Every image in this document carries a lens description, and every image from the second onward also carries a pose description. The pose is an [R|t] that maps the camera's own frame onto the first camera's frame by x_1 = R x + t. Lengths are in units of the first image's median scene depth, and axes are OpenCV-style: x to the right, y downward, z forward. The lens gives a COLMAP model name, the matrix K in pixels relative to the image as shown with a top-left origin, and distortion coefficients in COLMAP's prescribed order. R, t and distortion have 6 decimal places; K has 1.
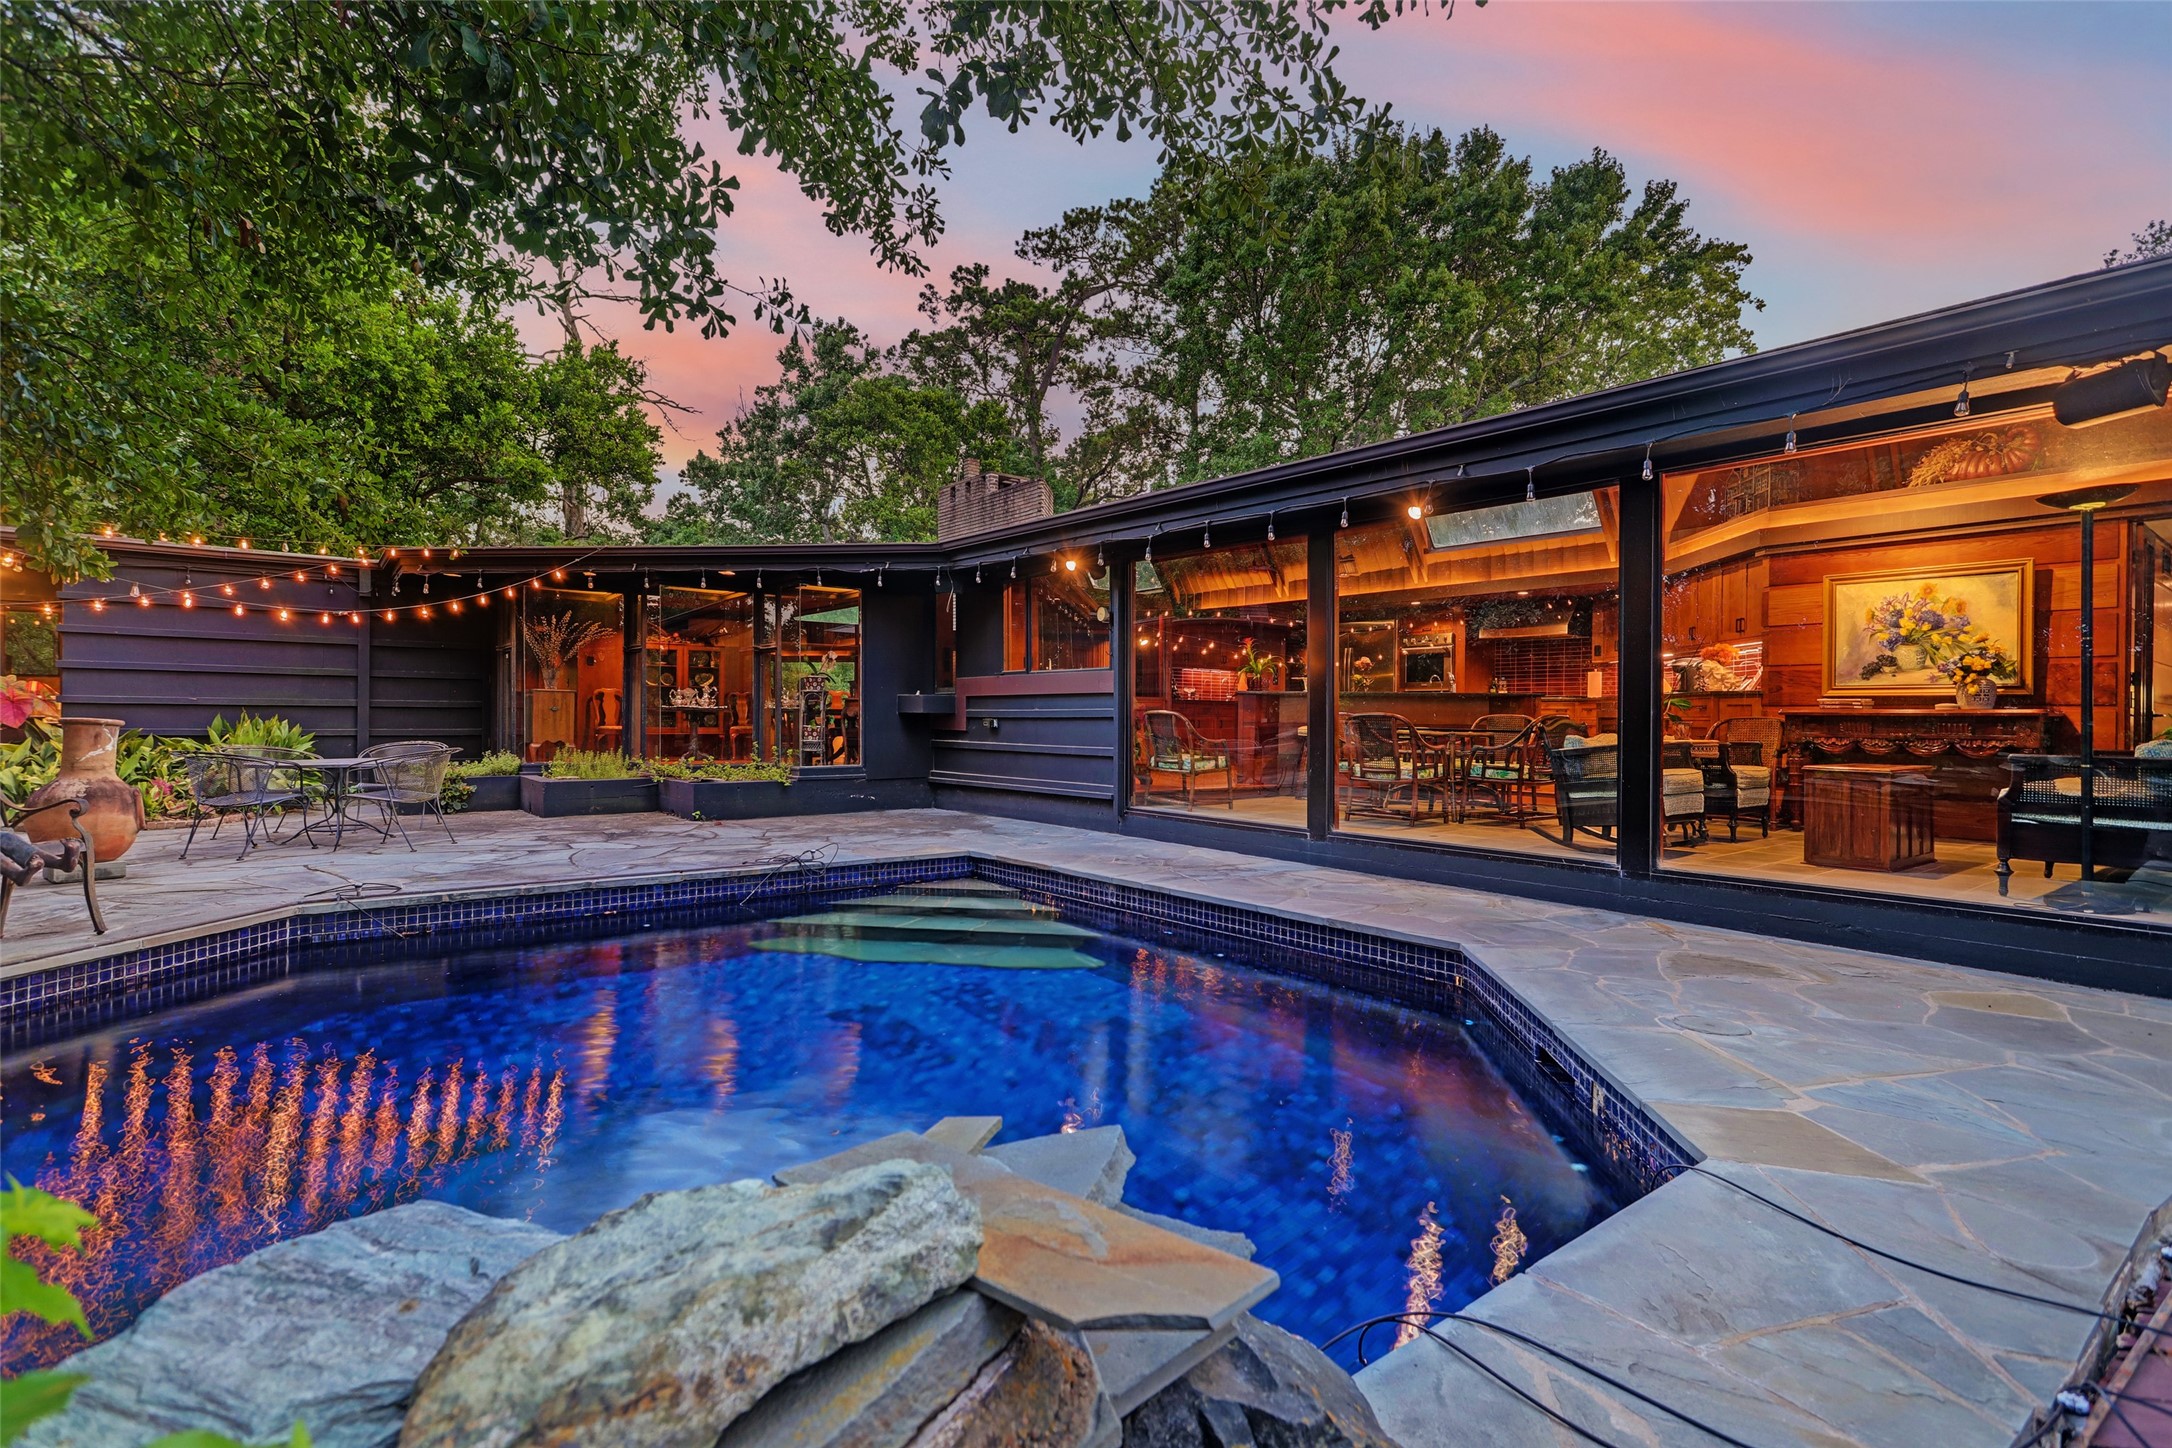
lens RADIAL K [[1055.1, 0, 1086.0], [0, 1055.1, 724.0], [0, 0, 1]] dist [0.017771, -0.000532]
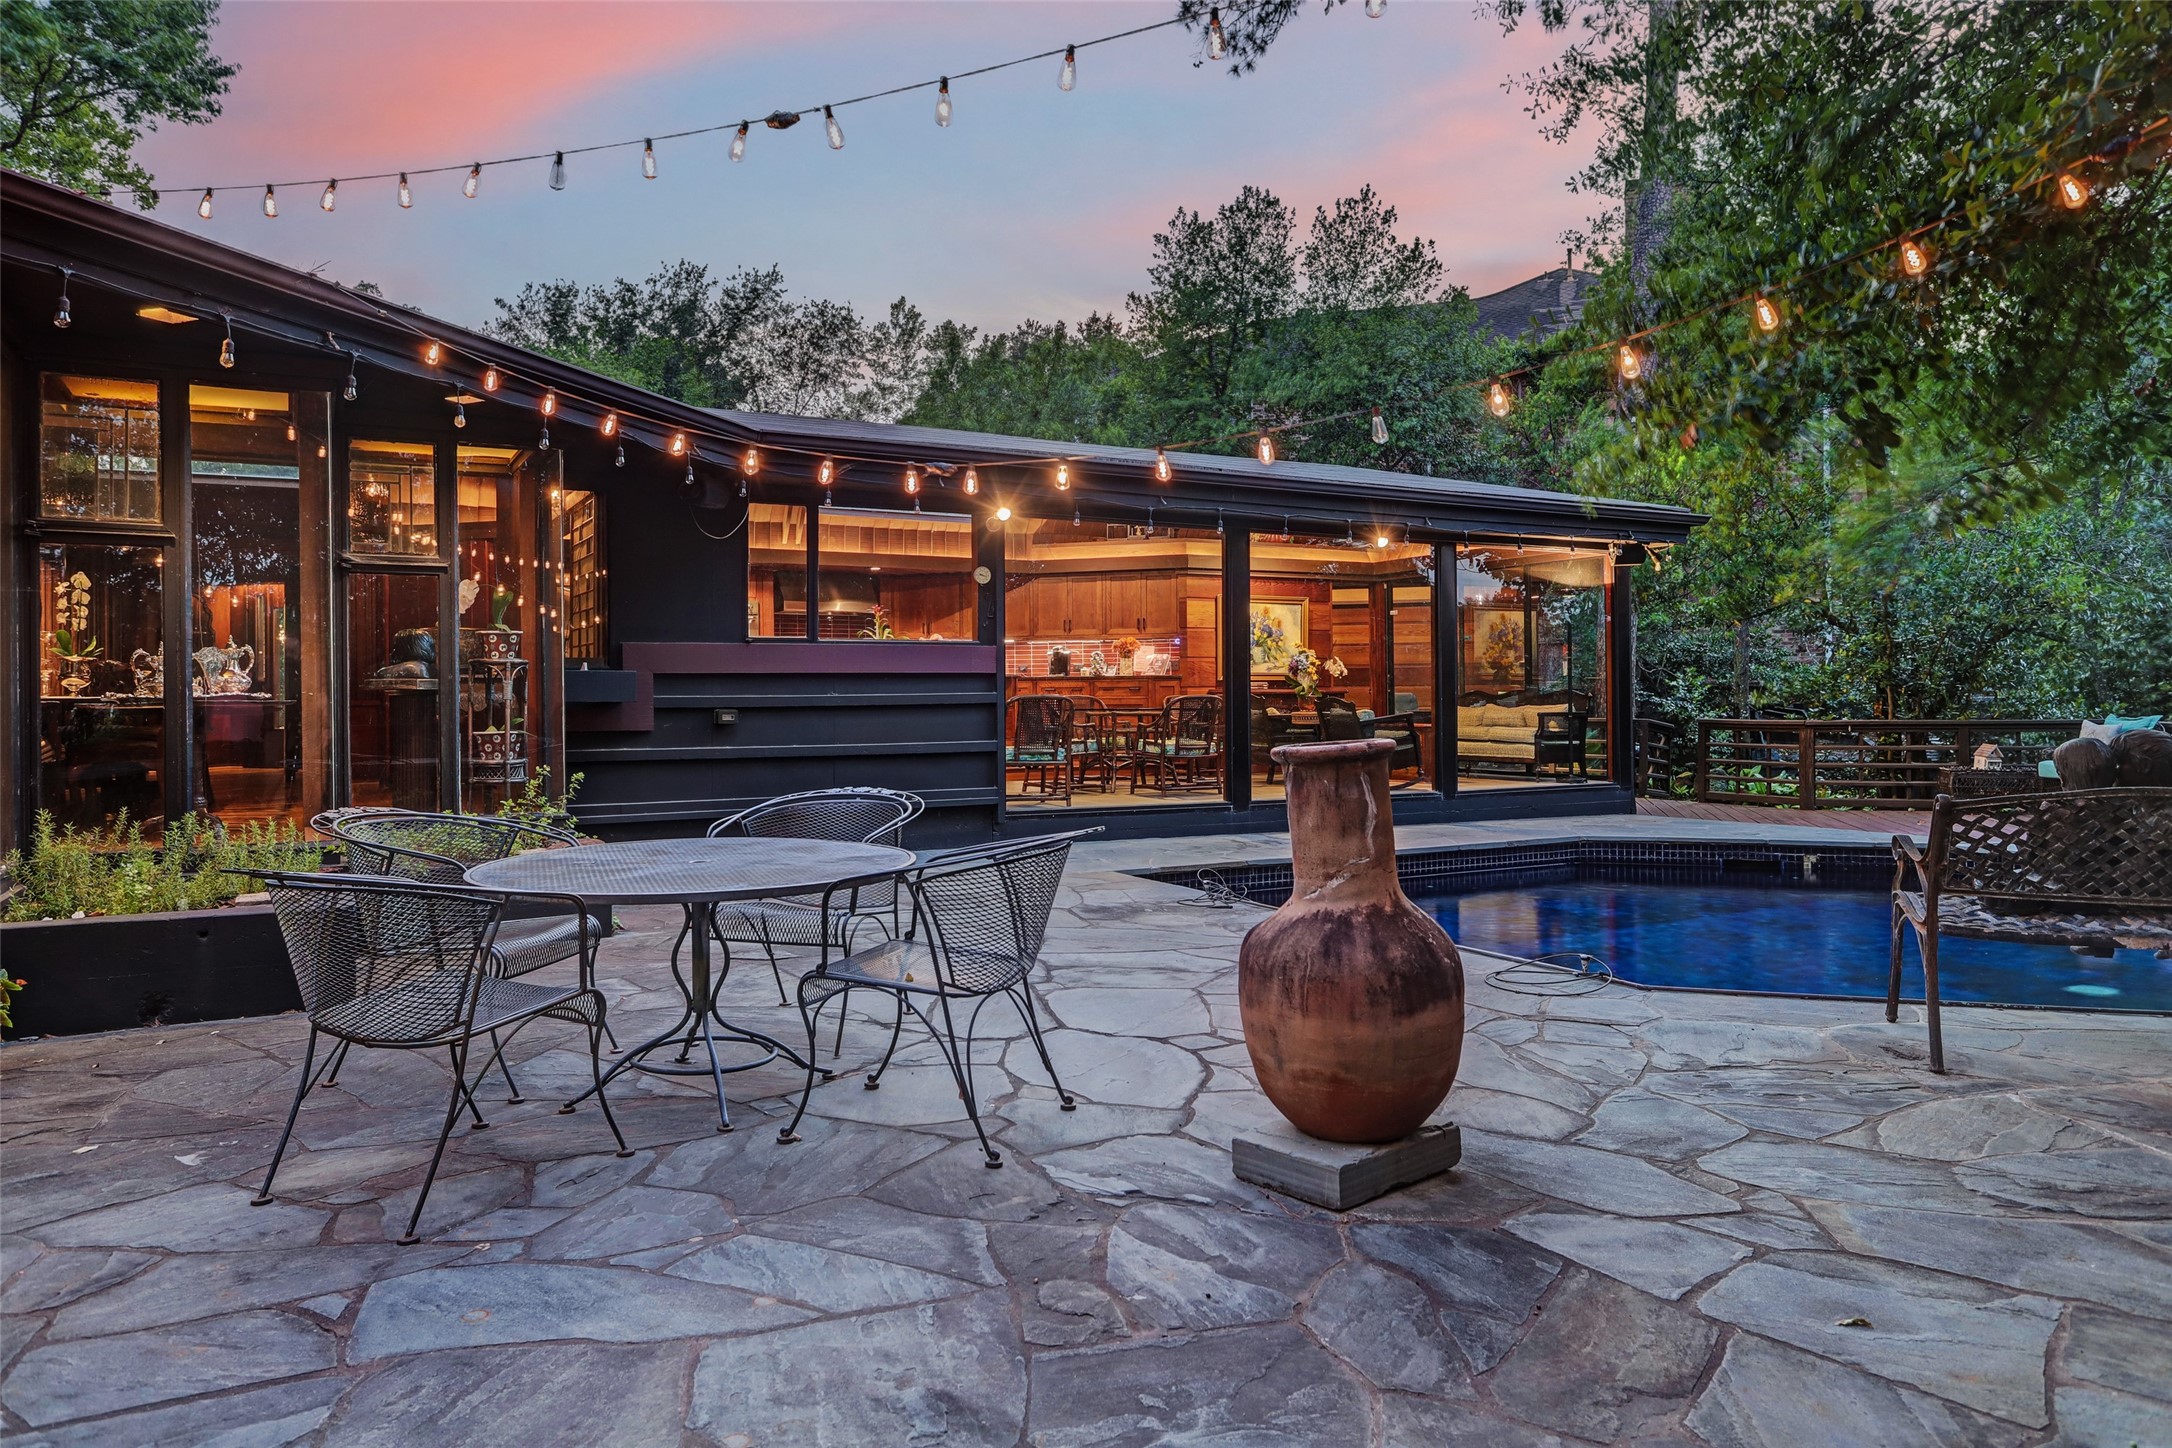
lens RADIAL K [[1433.2, 0, 1080.3], [0, 1433.2, 710.1], [0, 0, 1]] dist [0.018040, -0.000877]
pose [[0.199768, -0.018223, 0.979674, -0.892601], [0.014257, 0.999775, 0.015690, -0.015105], [-0.979739, 0.010833, 0.199983, 0.611599]]
